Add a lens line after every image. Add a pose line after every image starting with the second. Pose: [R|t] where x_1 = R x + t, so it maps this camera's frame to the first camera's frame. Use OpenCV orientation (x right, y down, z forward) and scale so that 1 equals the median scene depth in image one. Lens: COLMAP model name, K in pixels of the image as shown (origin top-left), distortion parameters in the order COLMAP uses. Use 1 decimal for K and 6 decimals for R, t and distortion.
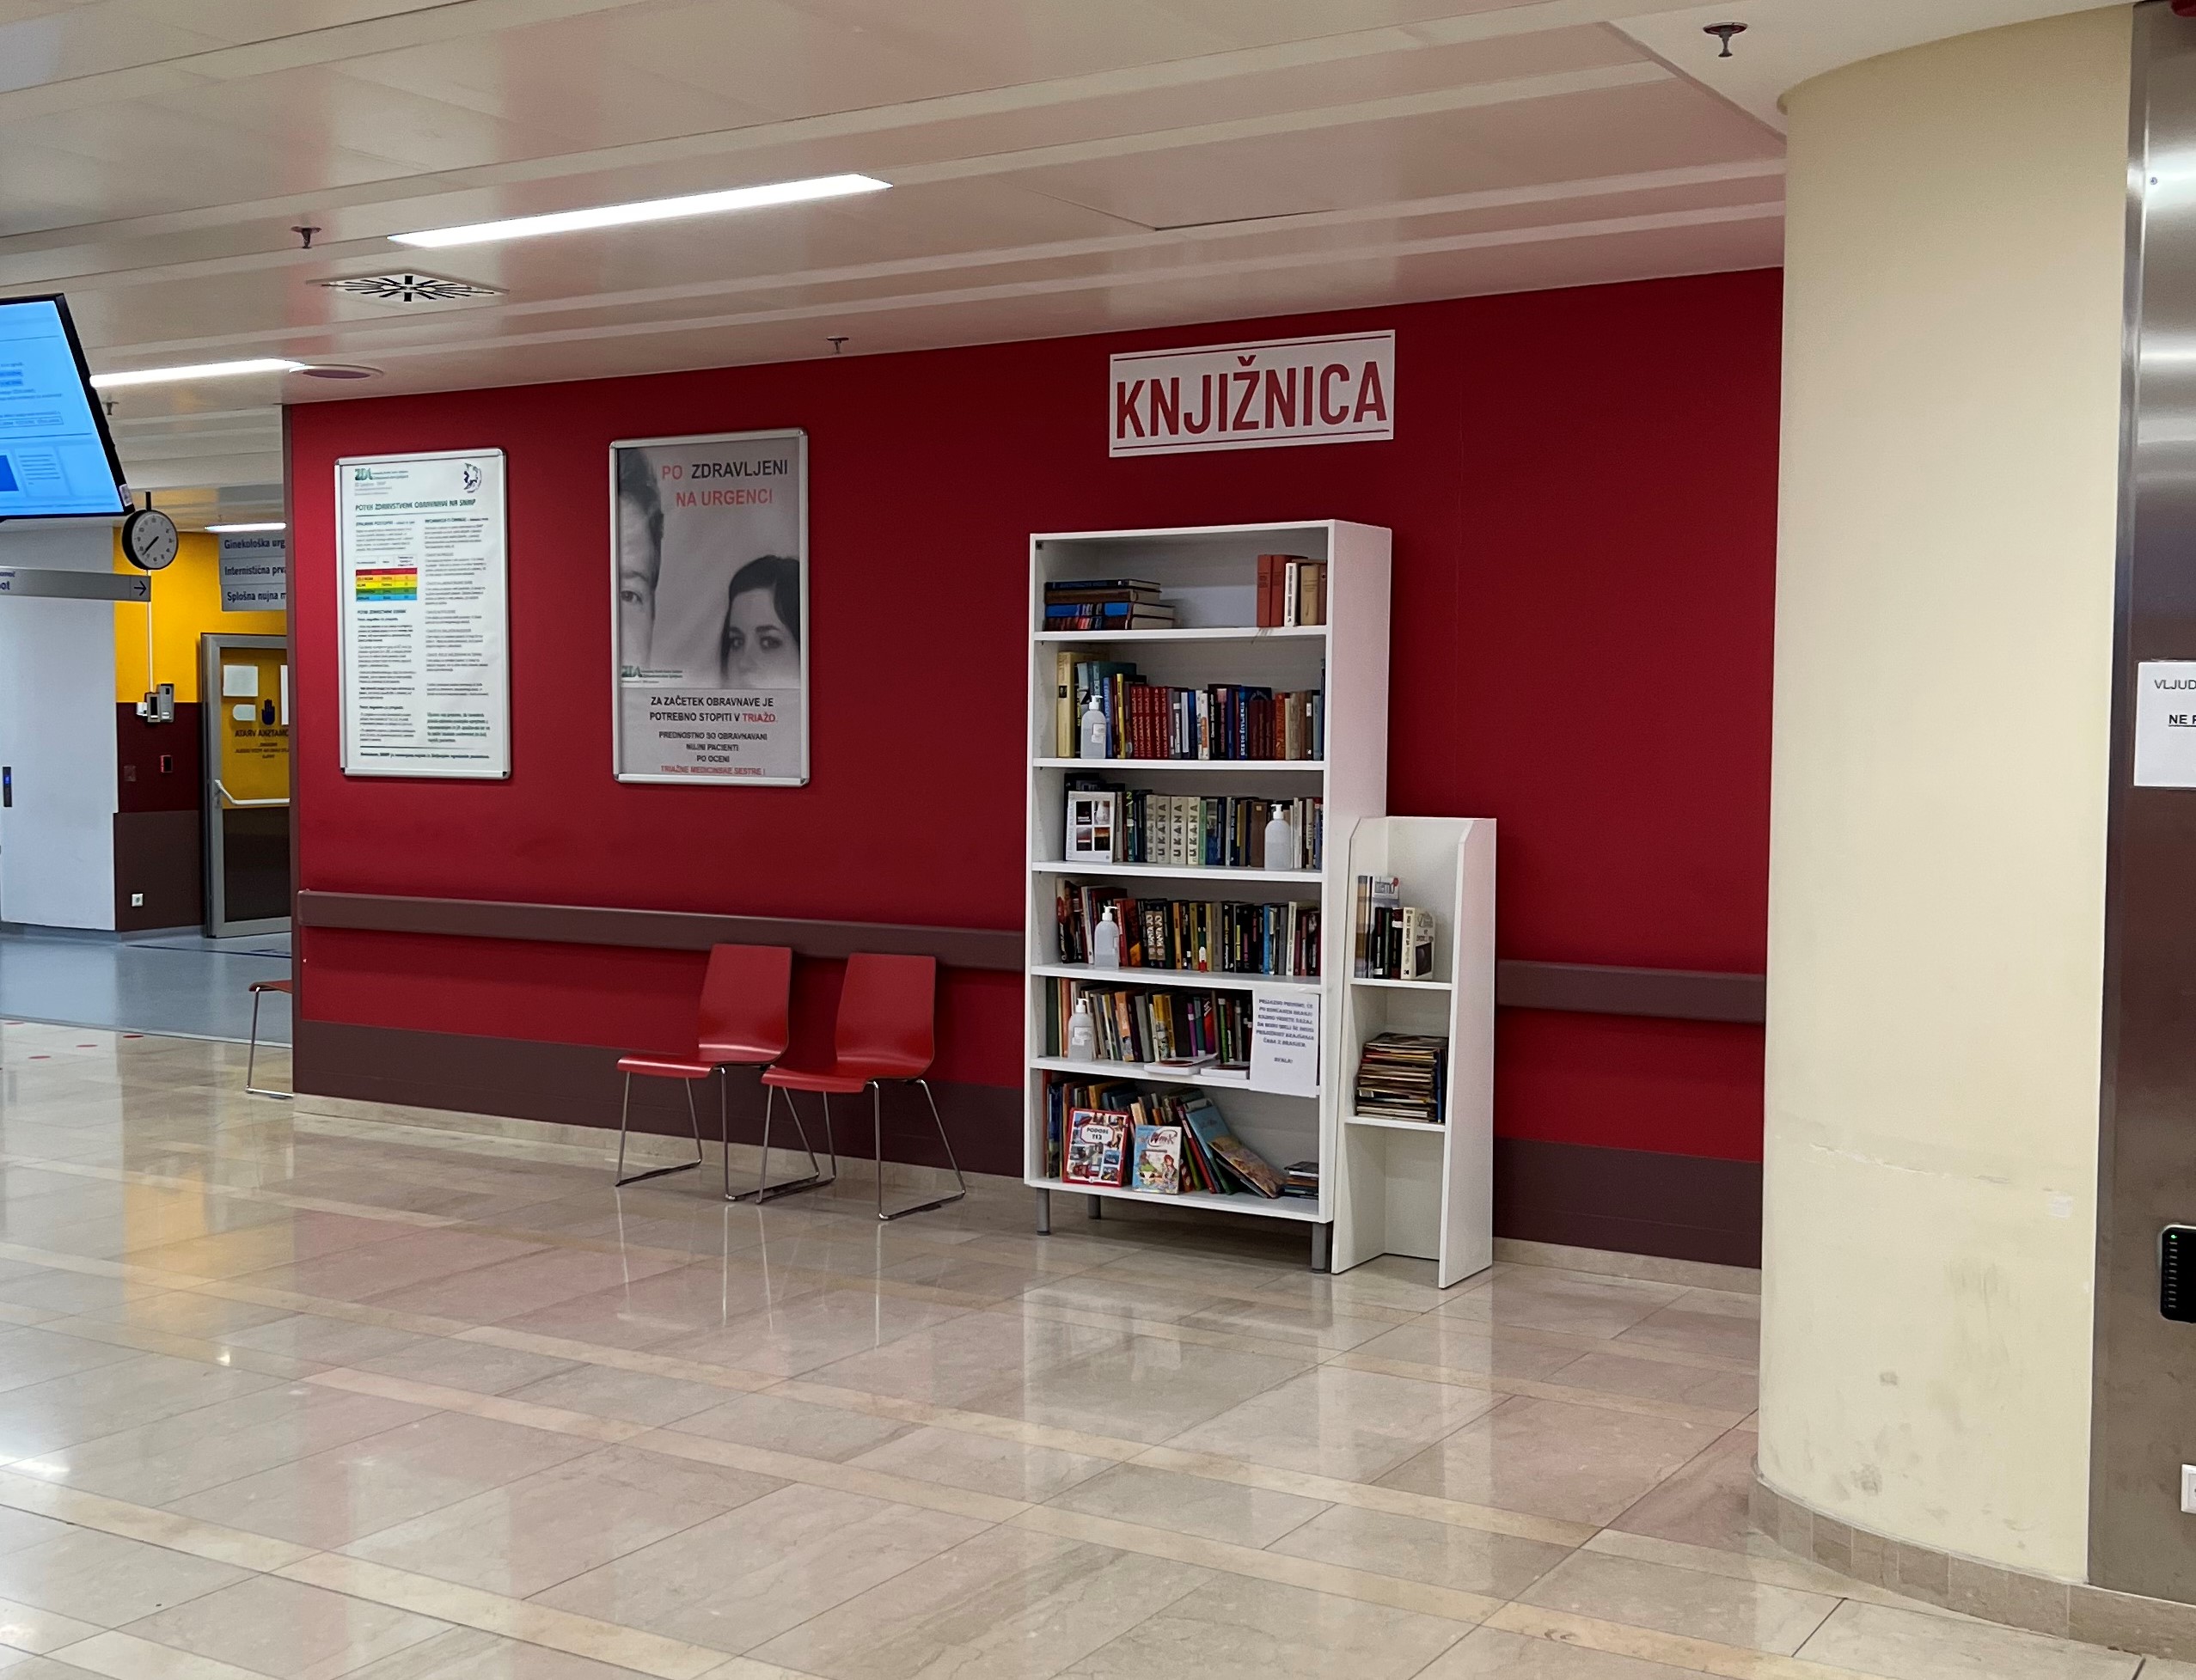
lens RADIAL K [[2550.1, 0, 1095.9], [0, 2550.1, 843.4], [0, 0, 1]] dist [-0.021766, 0.000000]
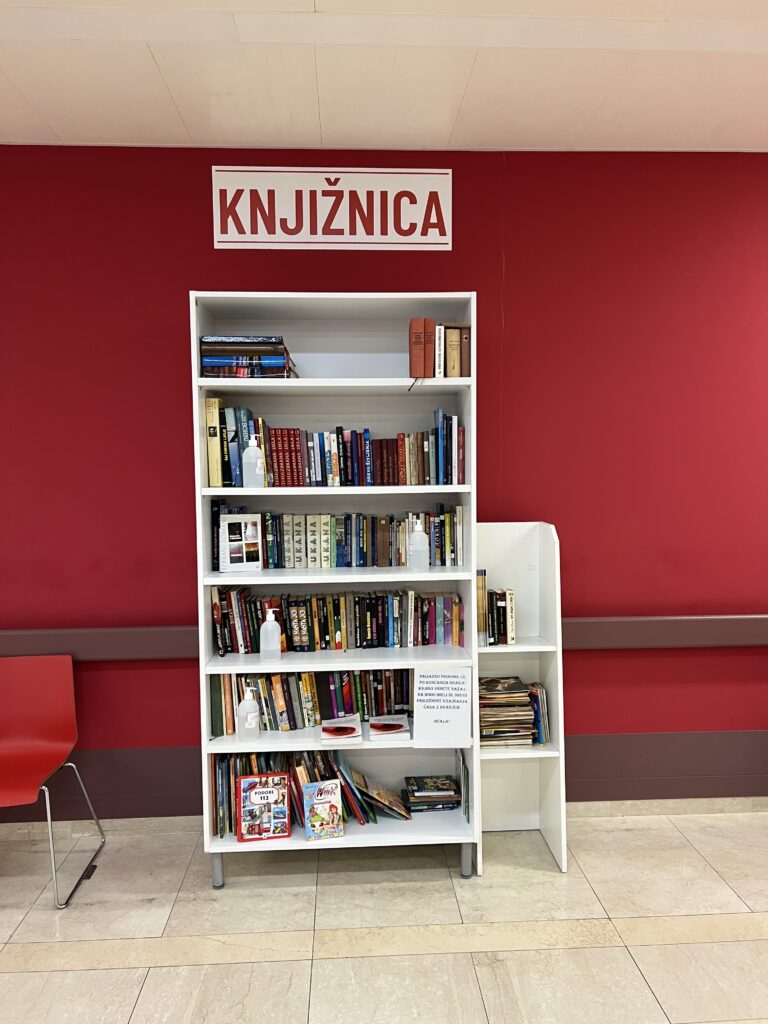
lens RADIAL K [[747.7, 0, 385.9], [0, 747.7, 511.0], [0, 0, 1]] dist [0.025301, -0.017980]
pose [[0.828074, -0.047413, 0.558610, -0.145395], [0.038942, 0.998875, 0.027055, -0.029154], [-0.559265, -0.000650, 0.828989, 0.672389]]
